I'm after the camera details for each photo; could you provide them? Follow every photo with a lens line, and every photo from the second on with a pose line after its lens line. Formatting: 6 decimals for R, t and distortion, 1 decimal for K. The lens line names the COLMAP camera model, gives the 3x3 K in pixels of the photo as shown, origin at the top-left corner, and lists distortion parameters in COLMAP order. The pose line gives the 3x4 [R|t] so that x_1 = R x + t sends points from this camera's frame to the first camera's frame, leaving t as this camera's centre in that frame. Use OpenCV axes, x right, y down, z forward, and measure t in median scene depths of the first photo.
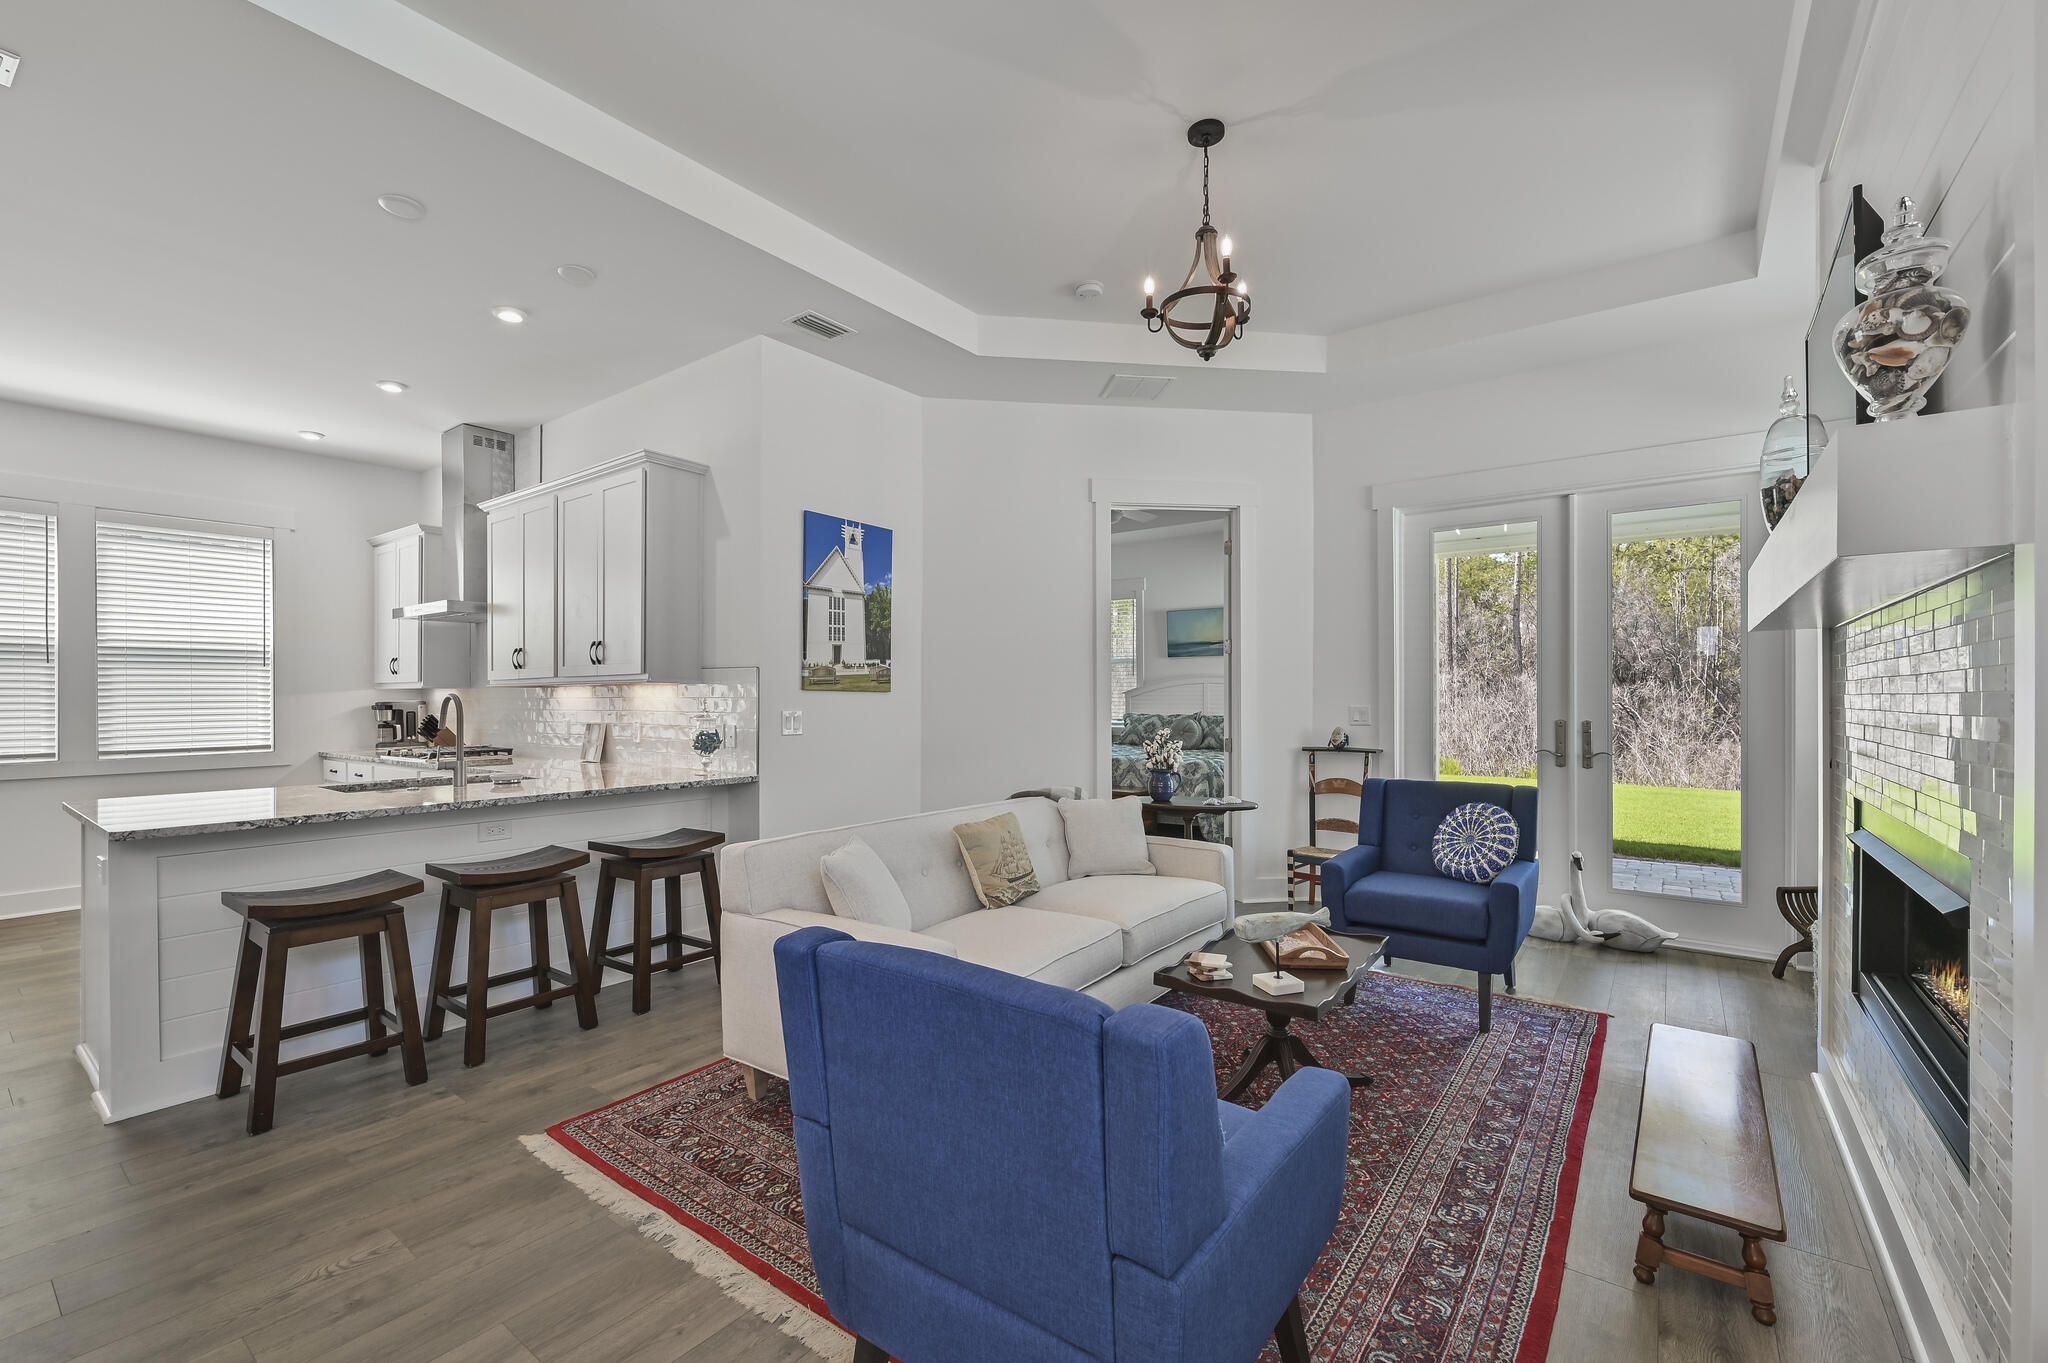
lens RADIAL K [[869.7, 0, 1016.2], [0, 869.7, 696.5], [0, 0, 1]] dist [-0.011794, -0.000363]
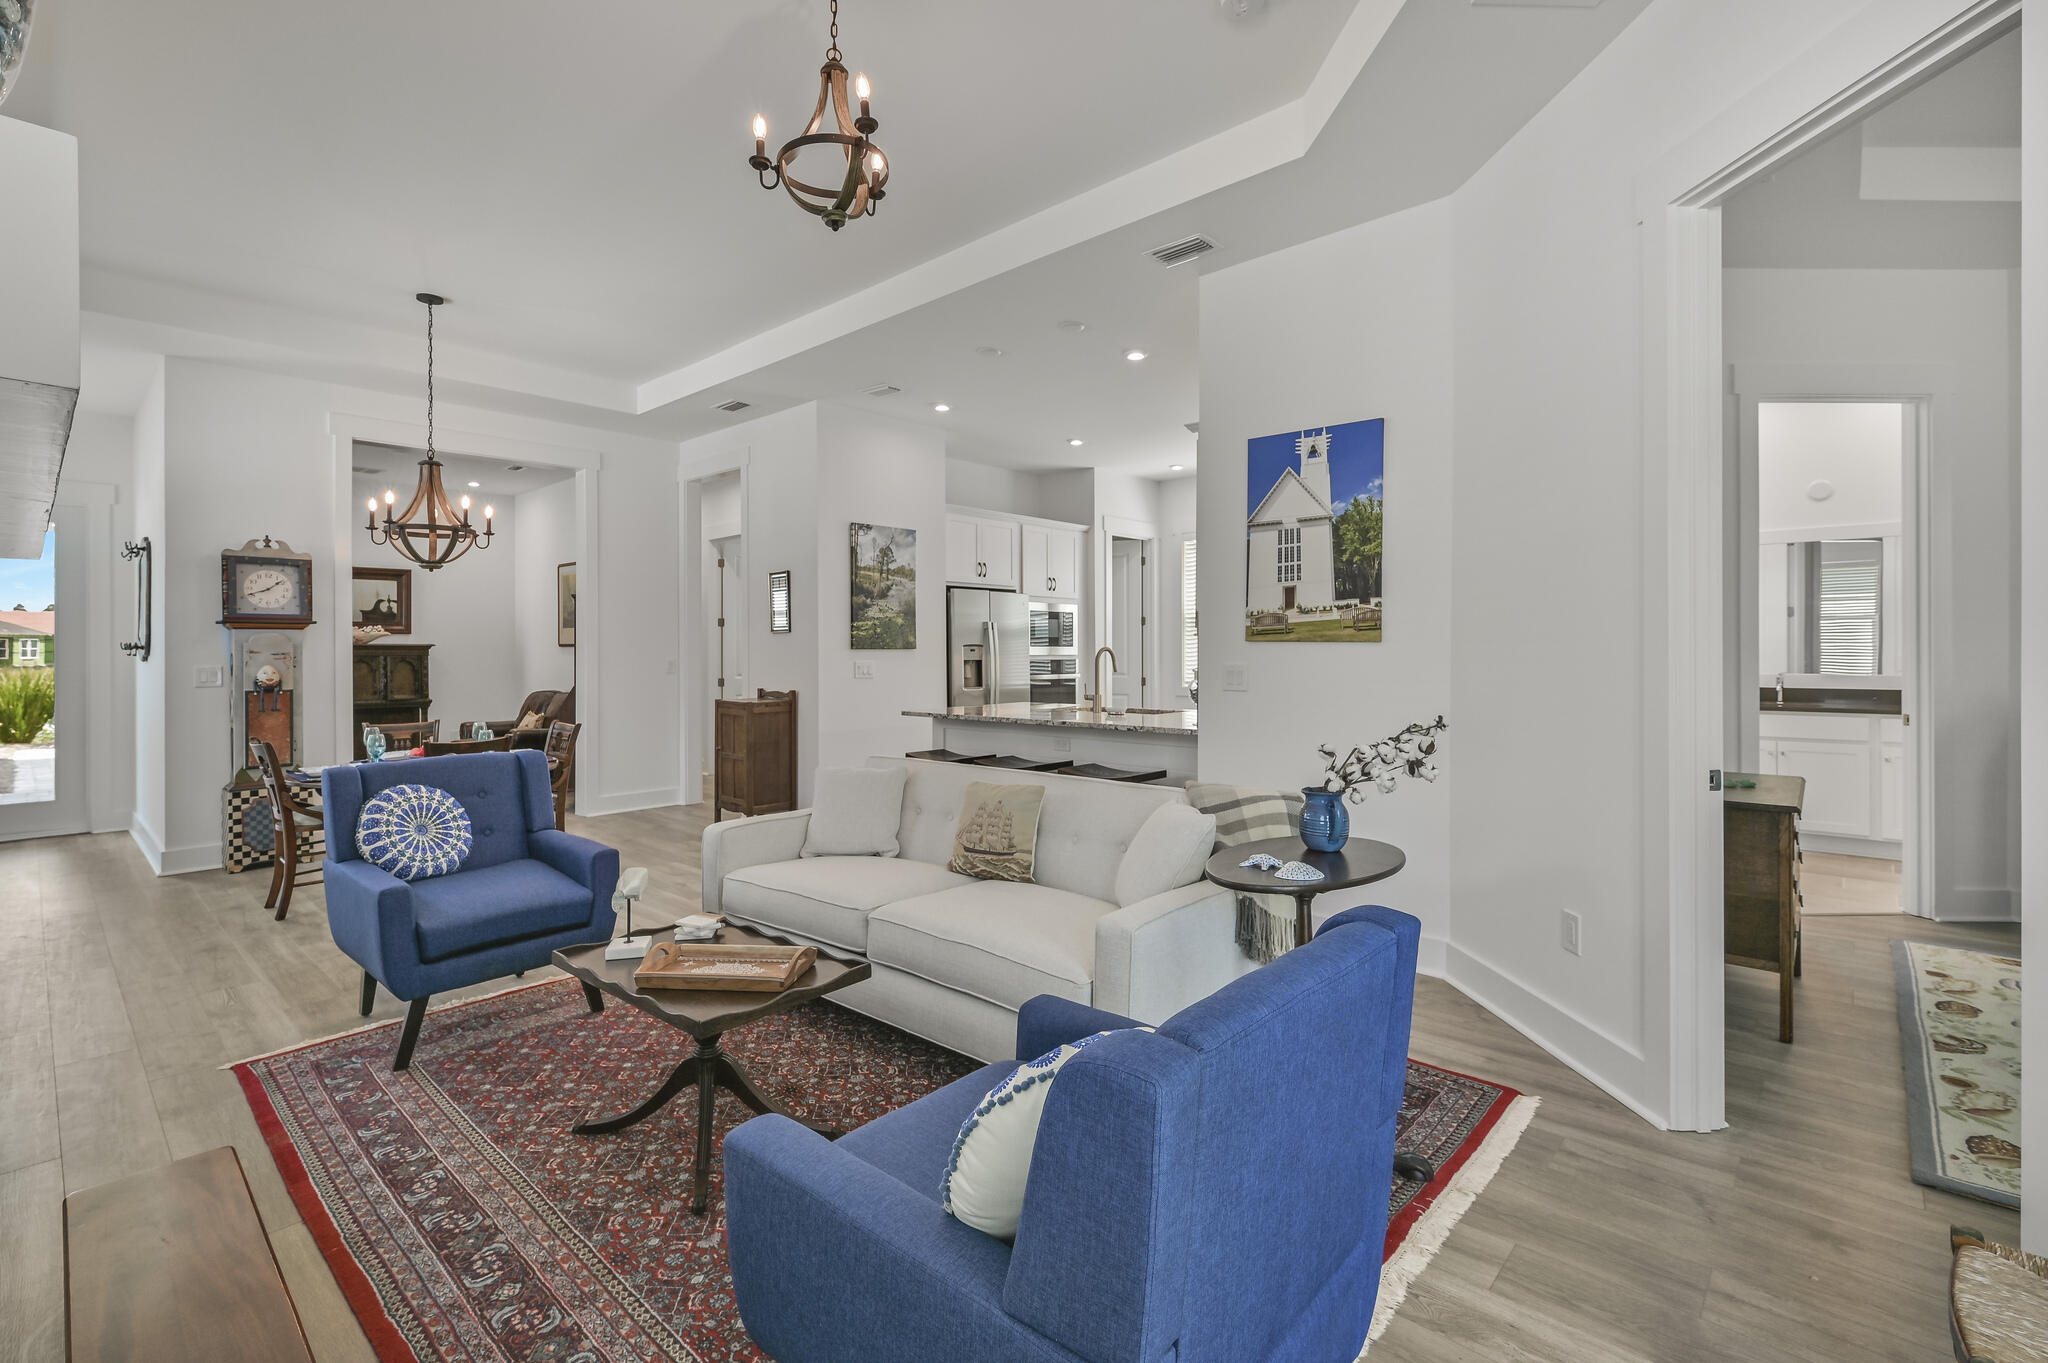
lens RADIAL K [[908.5, 0, 1013.5], [0, 908.5, 648.7], [0, 0, 1]] dist [-0.000105, -0.000208]
pose [[-0.094651, 0.000413, -0.995510, 0.650704], [0.005866, 0.999983, -0.000143, -0.000965], [0.995493, -0.005853, -0.094651, 0.778830]]
